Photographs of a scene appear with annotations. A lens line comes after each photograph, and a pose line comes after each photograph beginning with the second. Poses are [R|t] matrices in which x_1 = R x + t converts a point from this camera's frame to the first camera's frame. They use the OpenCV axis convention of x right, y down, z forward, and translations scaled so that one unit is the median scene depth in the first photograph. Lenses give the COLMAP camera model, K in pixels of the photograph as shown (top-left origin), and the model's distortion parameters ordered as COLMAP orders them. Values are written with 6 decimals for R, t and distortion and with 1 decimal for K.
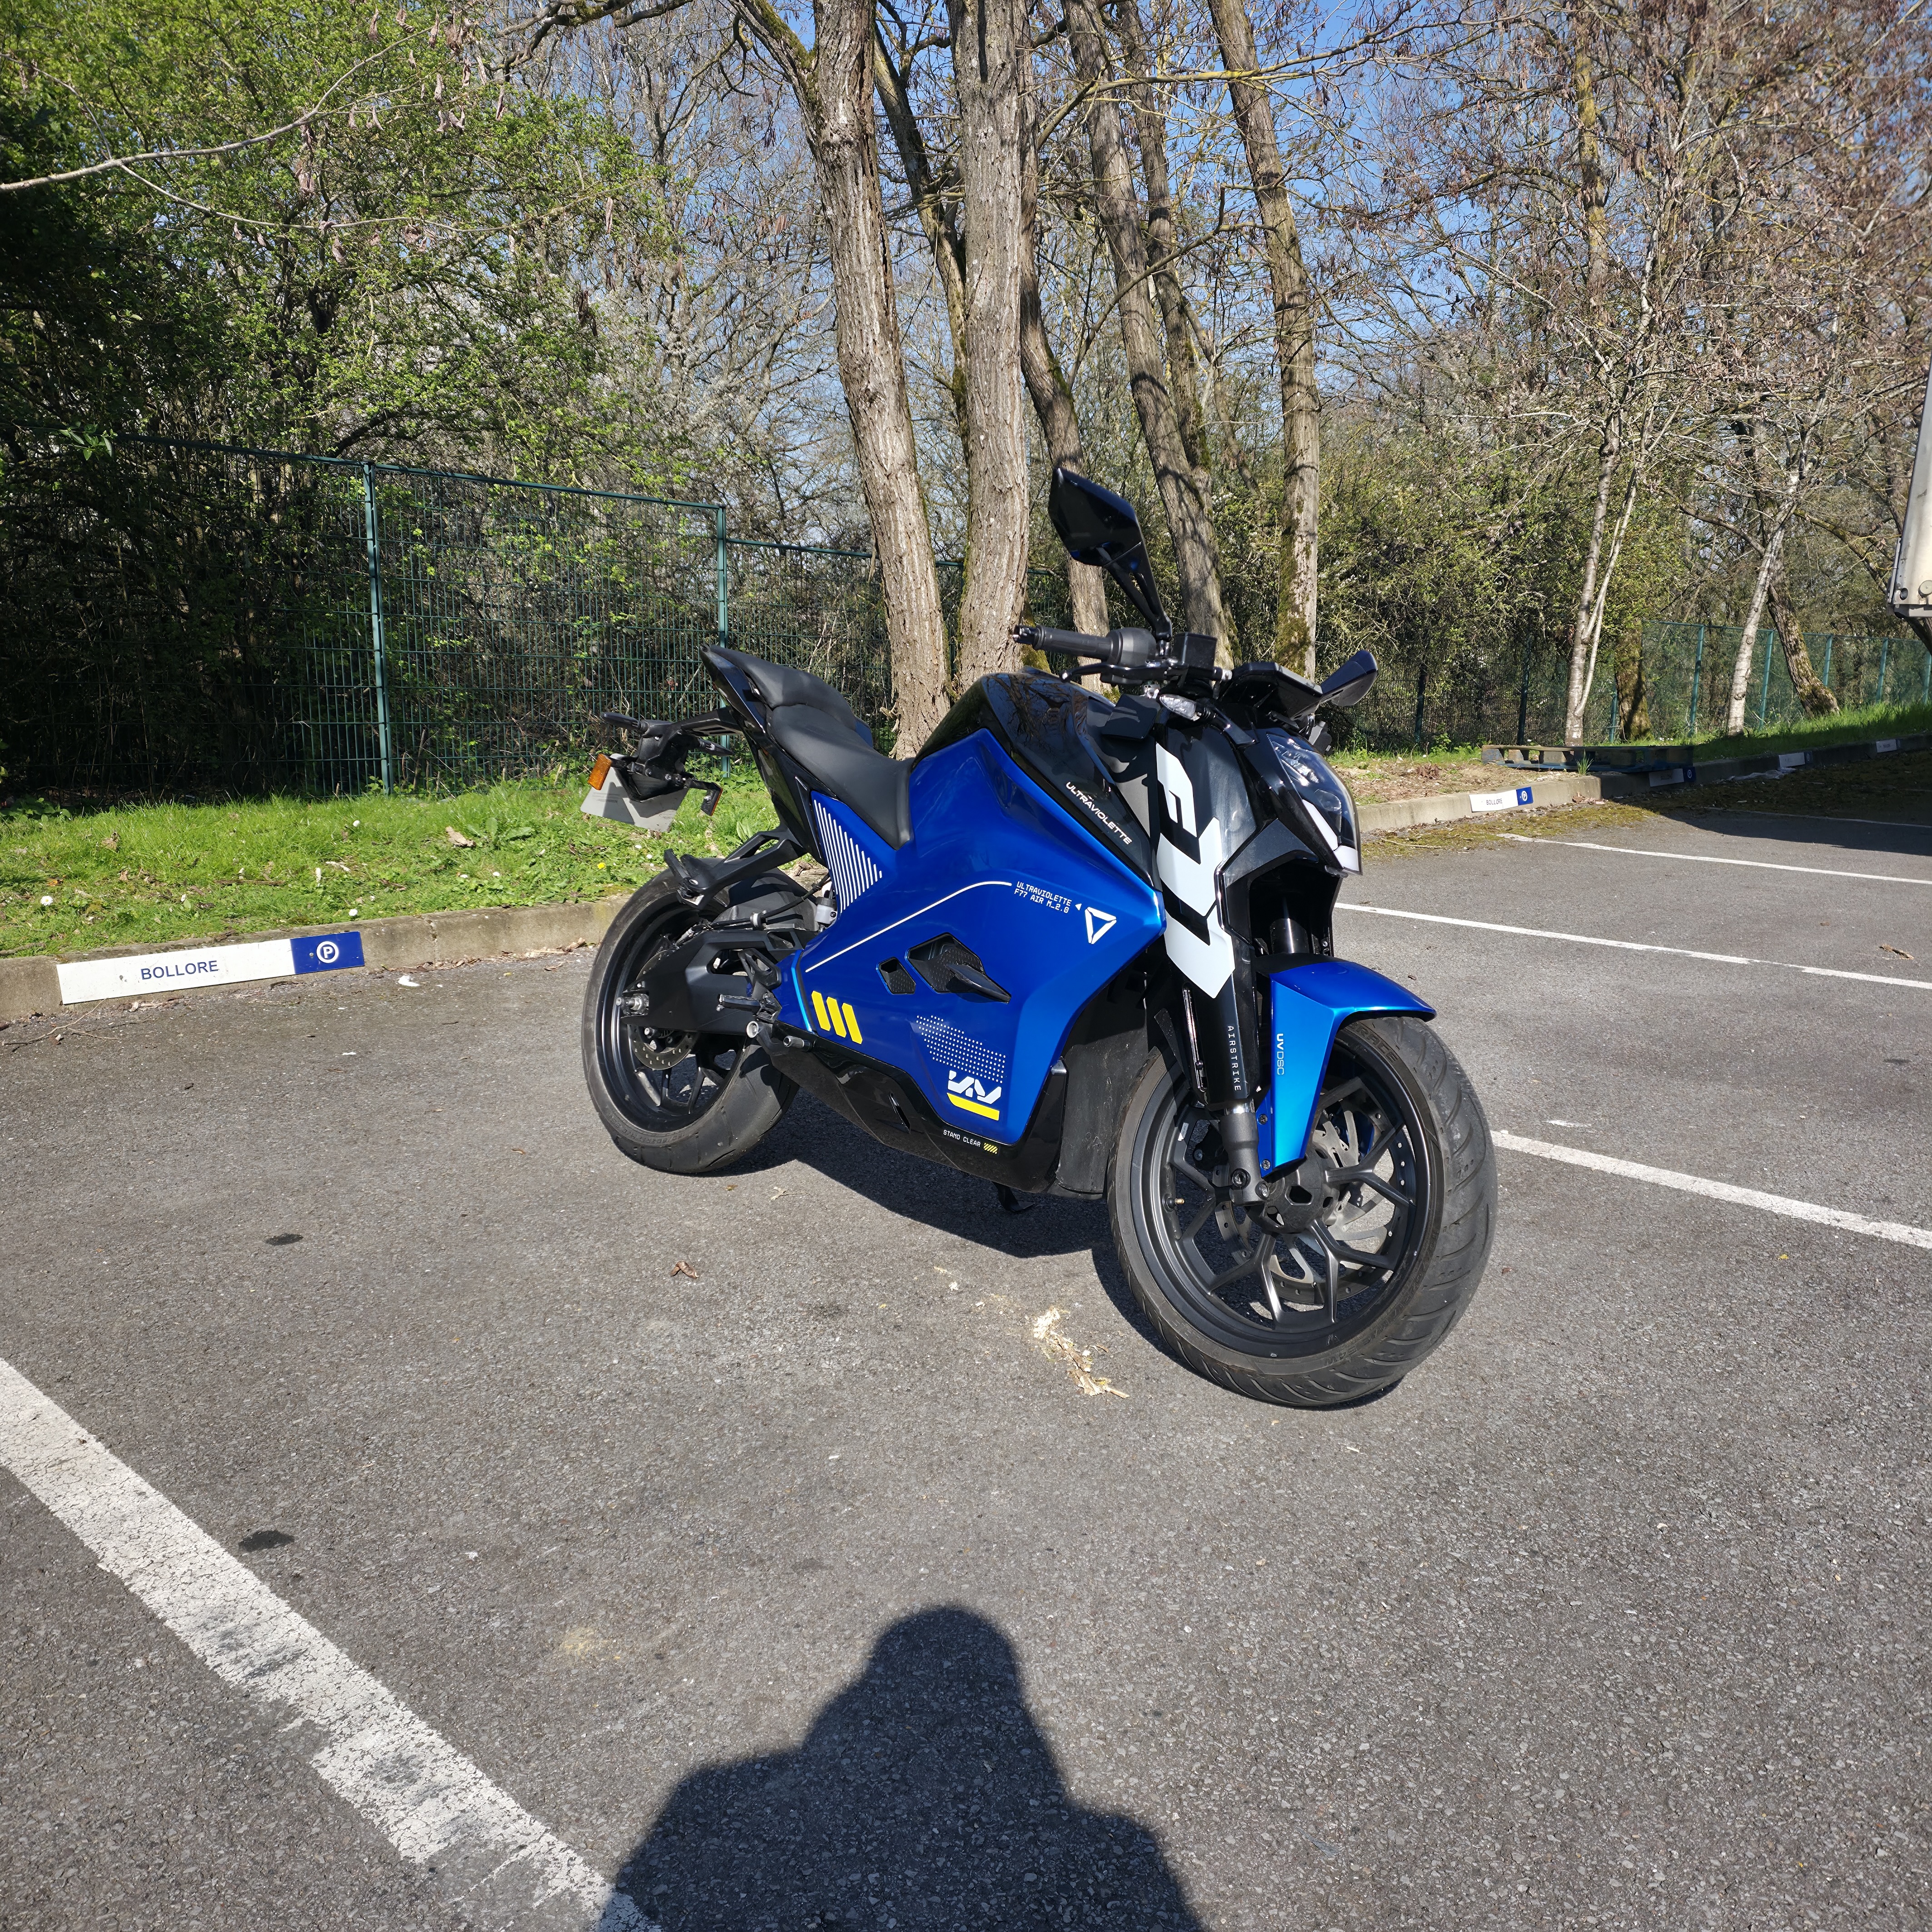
lens RADIAL K [[1676.5, 0, 982.1], [0, 1676.5, 973.4], [0, 0, 1]] dist [0.100838, -0.107208]
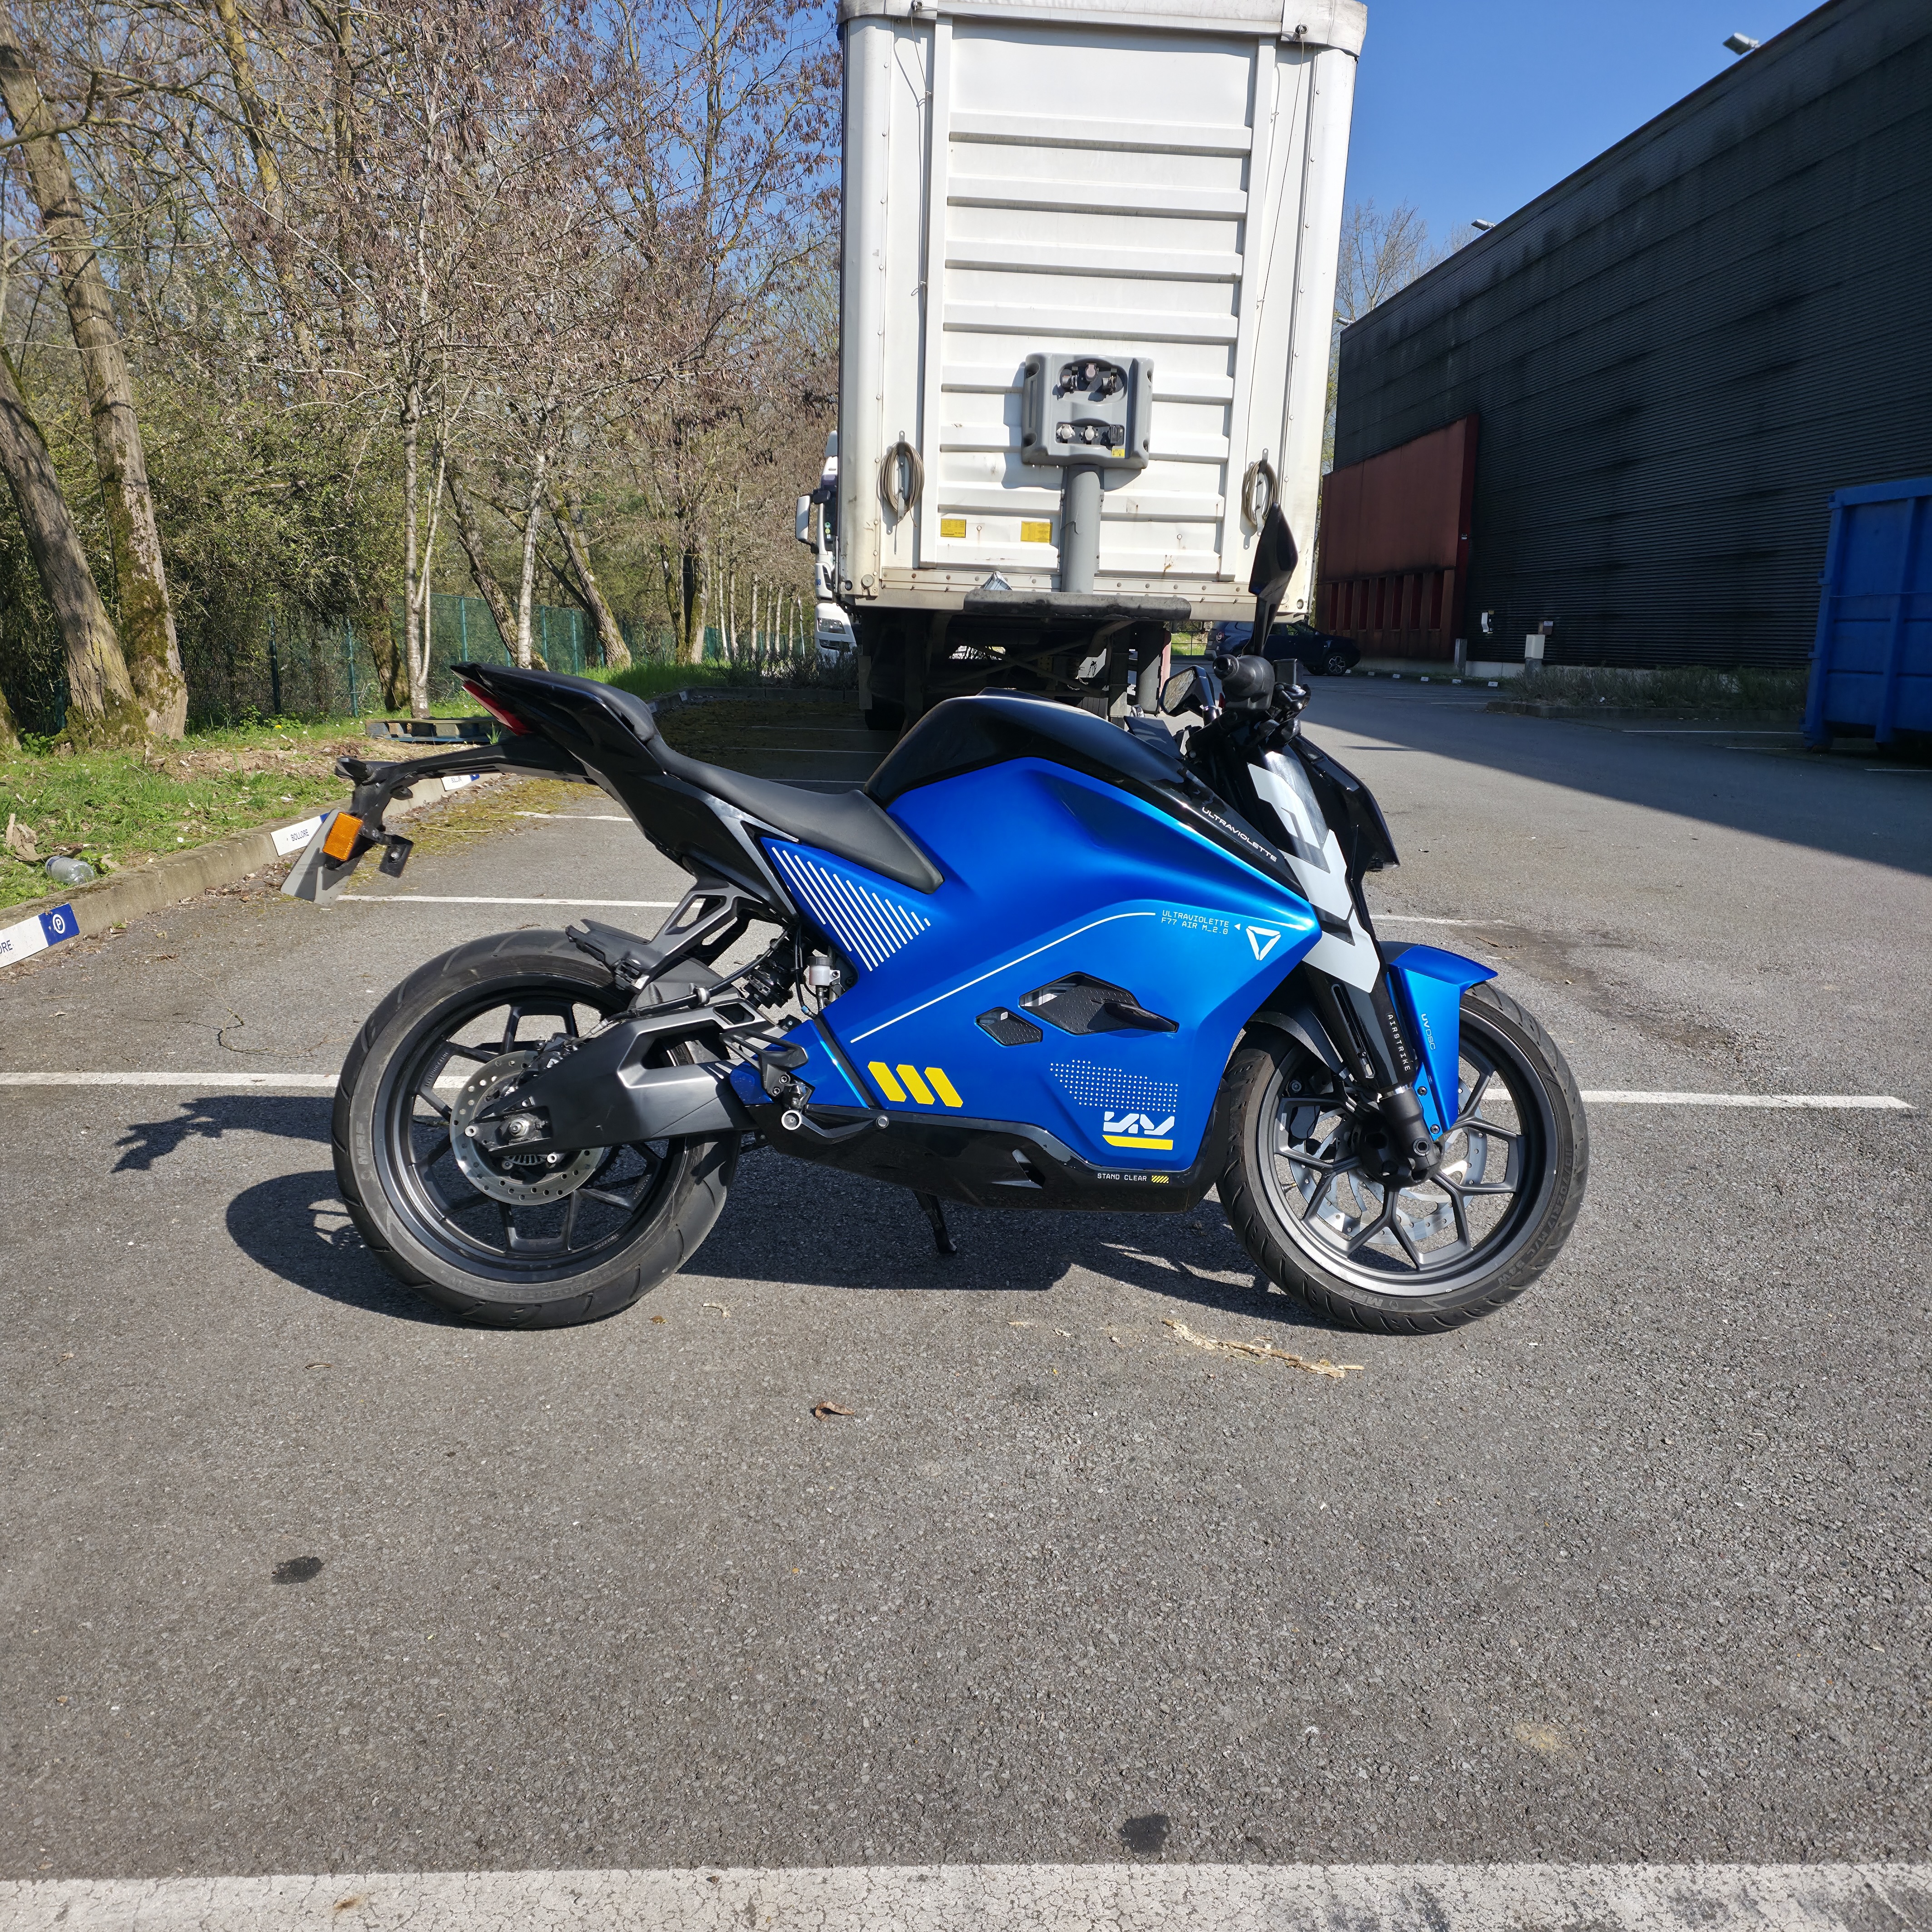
lens RADIAL K [[1676.5, 0, 973.6], [0, 1676.5, 979.2], [0, 0, 1]] dist [0.100838, -0.107208]
pose [[0.694915, -0.149431, 0.703394, -0.225545], [0.129211, 0.988197, 0.082282, -0.032667], [-0.707388, 0.033707, 0.706022, 0.110961]]
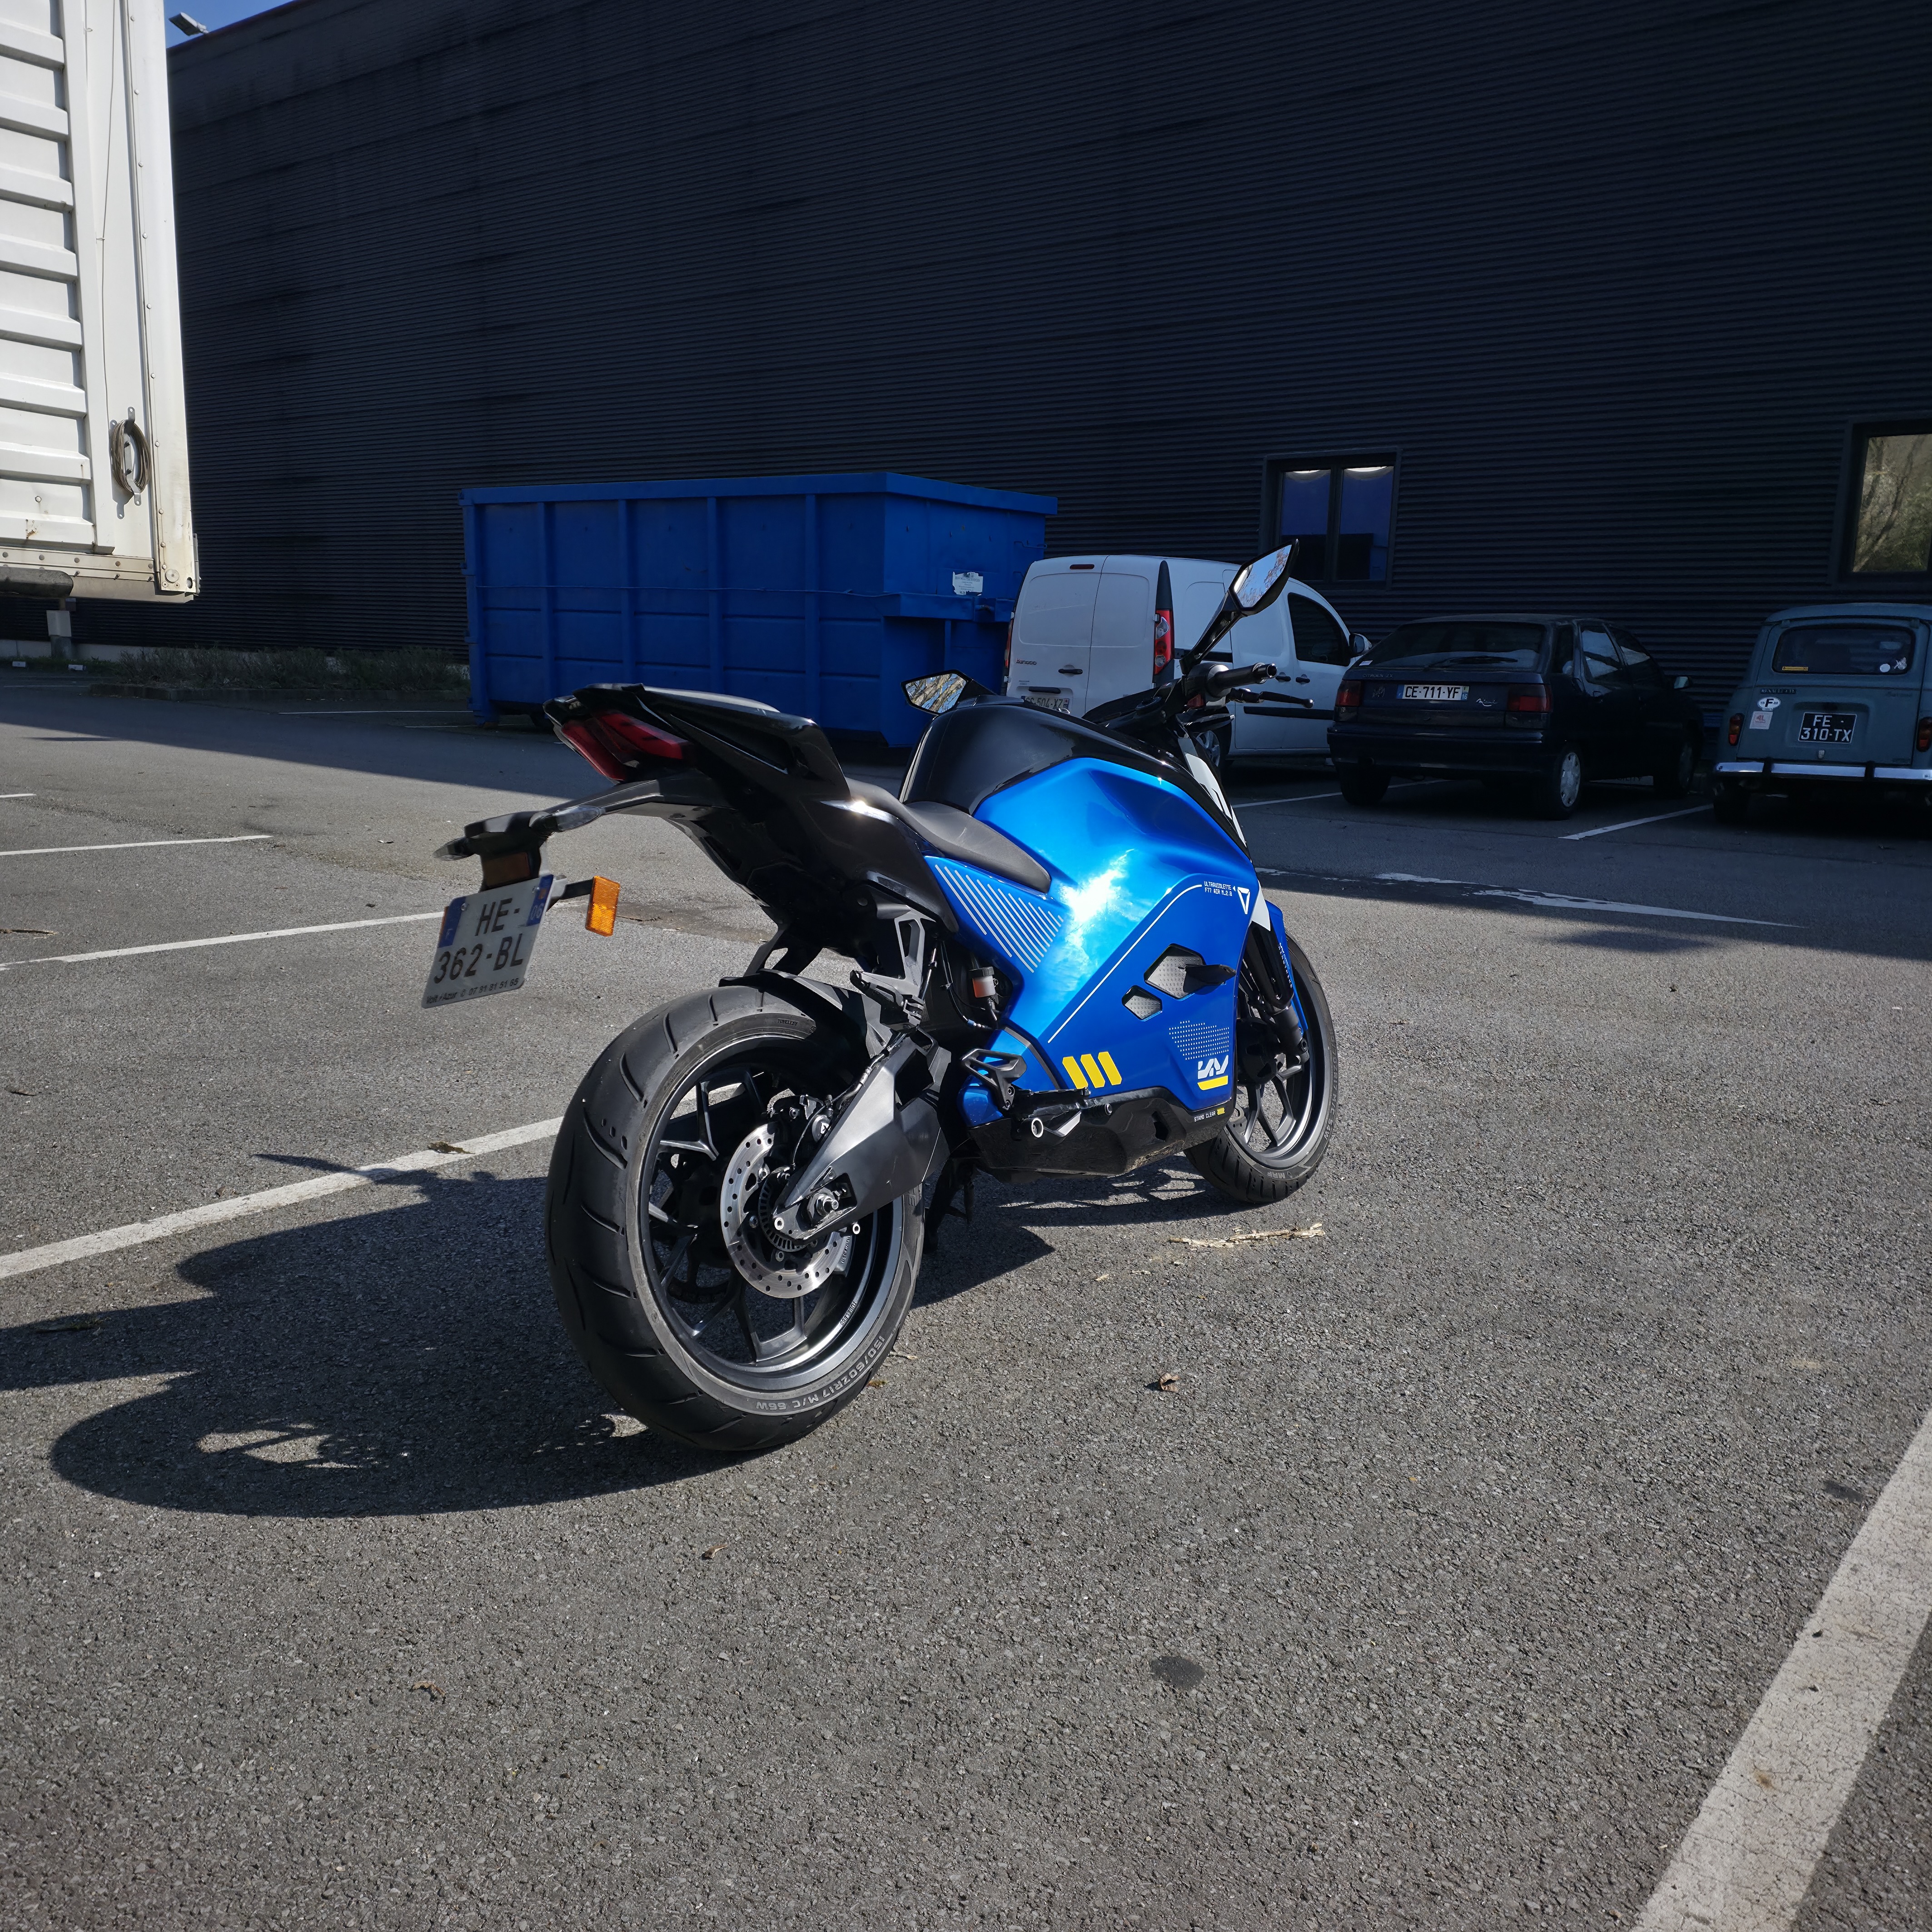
lens RADIAL K [[1676.5, 0, 962.8], [0, 1676.5, 959.3], [0, 0, 1]] dist [0.100838, -0.107208]
pose [[-0.089625, -0.203257, 0.975015, -0.325731], [0.164428, 0.962502, 0.215763, -0.082721], [-0.982309, 0.179658, -0.052843, 0.363939]]
